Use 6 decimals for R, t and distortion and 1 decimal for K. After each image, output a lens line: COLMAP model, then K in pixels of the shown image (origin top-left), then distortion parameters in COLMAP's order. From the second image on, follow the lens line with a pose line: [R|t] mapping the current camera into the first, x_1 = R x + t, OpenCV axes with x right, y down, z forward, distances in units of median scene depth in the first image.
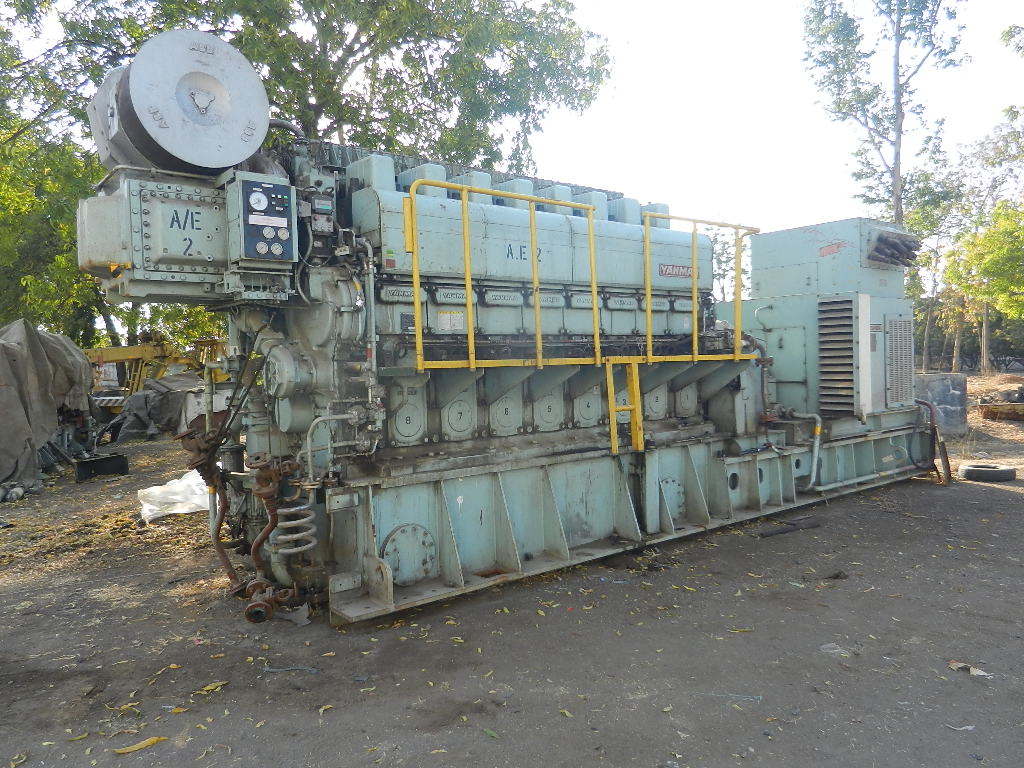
lens RADIAL K [[723.4, 0, 512.0], [0, 723.4, 384.0], [0, 0, 1]] dist [-0.002004, 0.002389]
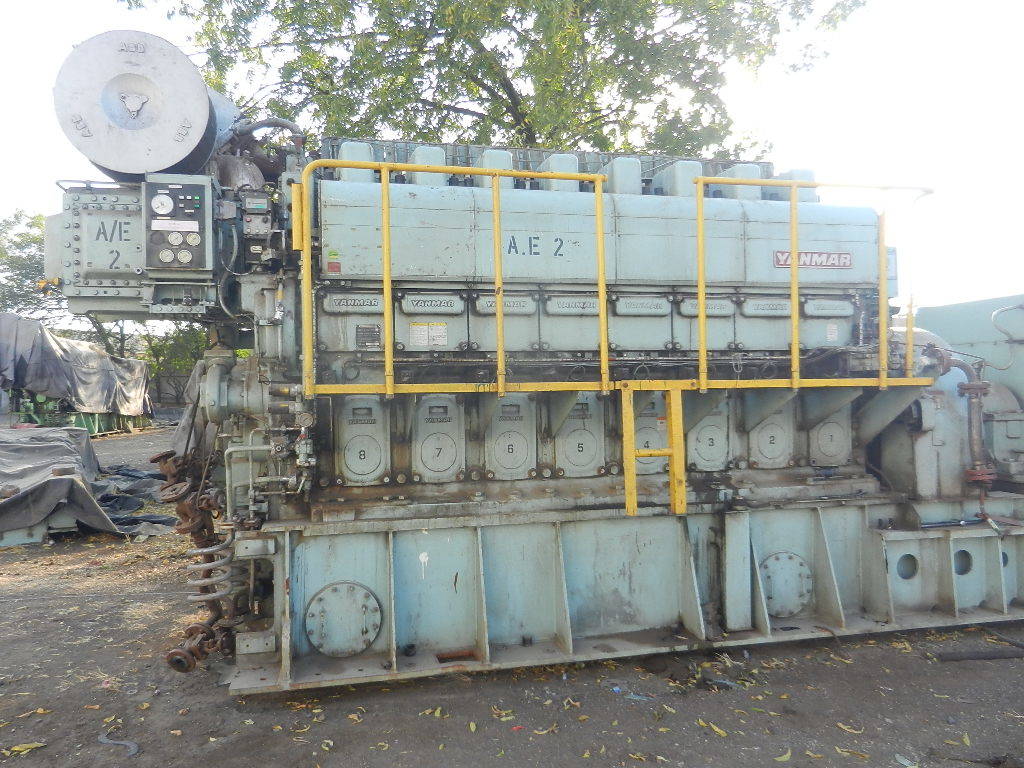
lens RADIAL K [[738.6, 0, 512.0], [0, 738.6, 384.0], [0, 0, 1]] dist [0.003919, -0.000694]
pose [[0.903804, 0.014659, -0.427695, 0.354078], [-0.024135, 0.999569, -0.016740, -0.019921], [0.427265, 0.025452, 0.903768, 0.290817]]
